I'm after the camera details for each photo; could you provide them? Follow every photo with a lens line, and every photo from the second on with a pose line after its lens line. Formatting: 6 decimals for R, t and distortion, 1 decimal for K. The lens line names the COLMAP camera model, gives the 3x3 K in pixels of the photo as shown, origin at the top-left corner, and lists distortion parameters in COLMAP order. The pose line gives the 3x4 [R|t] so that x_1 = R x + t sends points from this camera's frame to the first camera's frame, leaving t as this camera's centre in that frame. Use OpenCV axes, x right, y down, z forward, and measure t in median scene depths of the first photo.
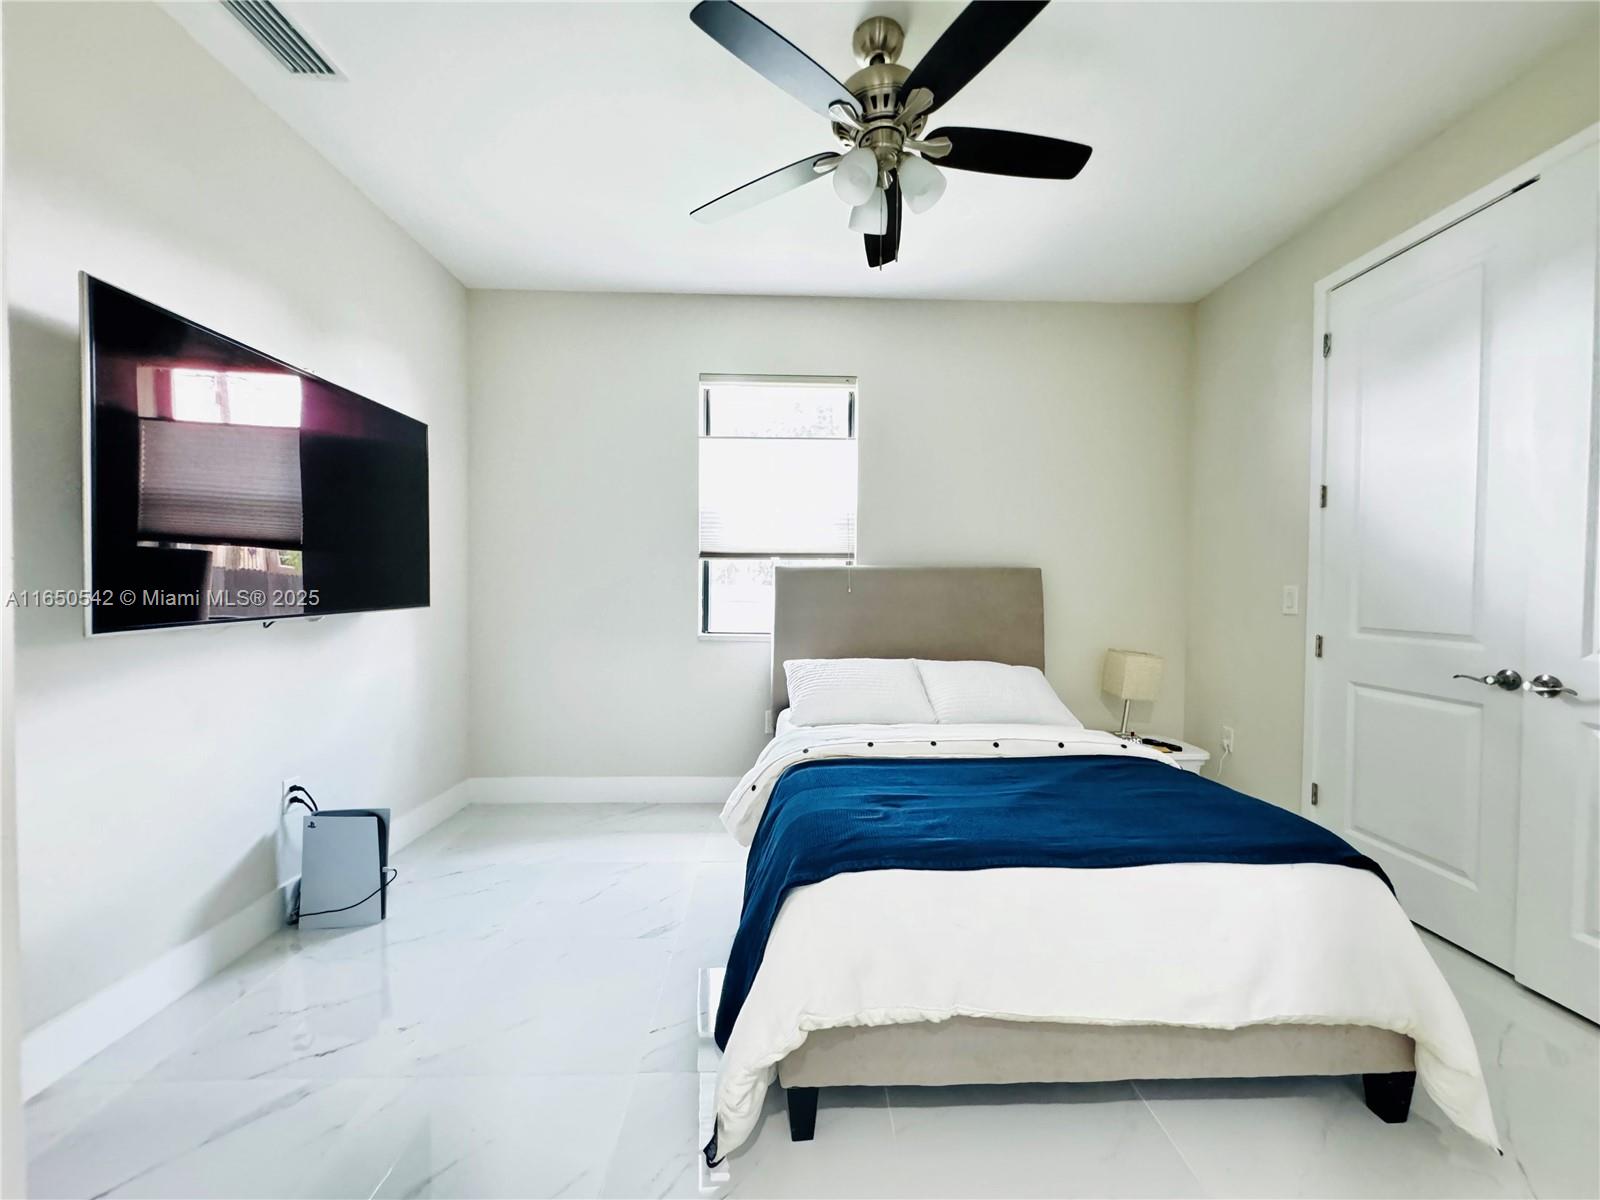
lens RADIAL K [[637.8, 0, 798.1], [0, 637.8, 600.2], [0, 0, 1]] dist [0.000293, 0.000148]
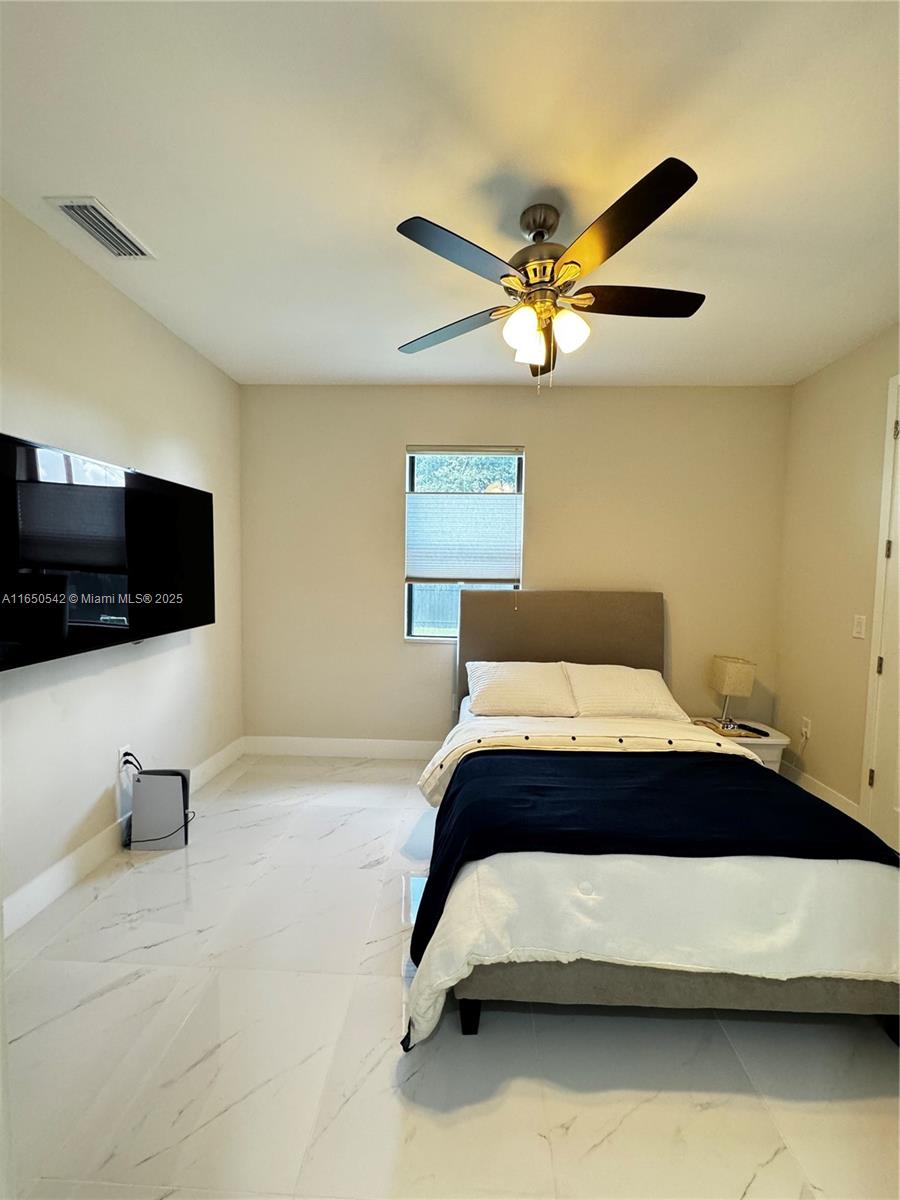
lens RADIAL K [[480.4, 0, 450.0], [0, 480.4, 600.0], [0, 0, 1]] dist [0.000471, 0.000099]
pose [[0.997704, 0.012234, -0.066606, 0.013670], [-0.009647, 0.999192, 0.039025, -0.105739], [0.067030, -0.038293, 0.997016, -0.027625]]
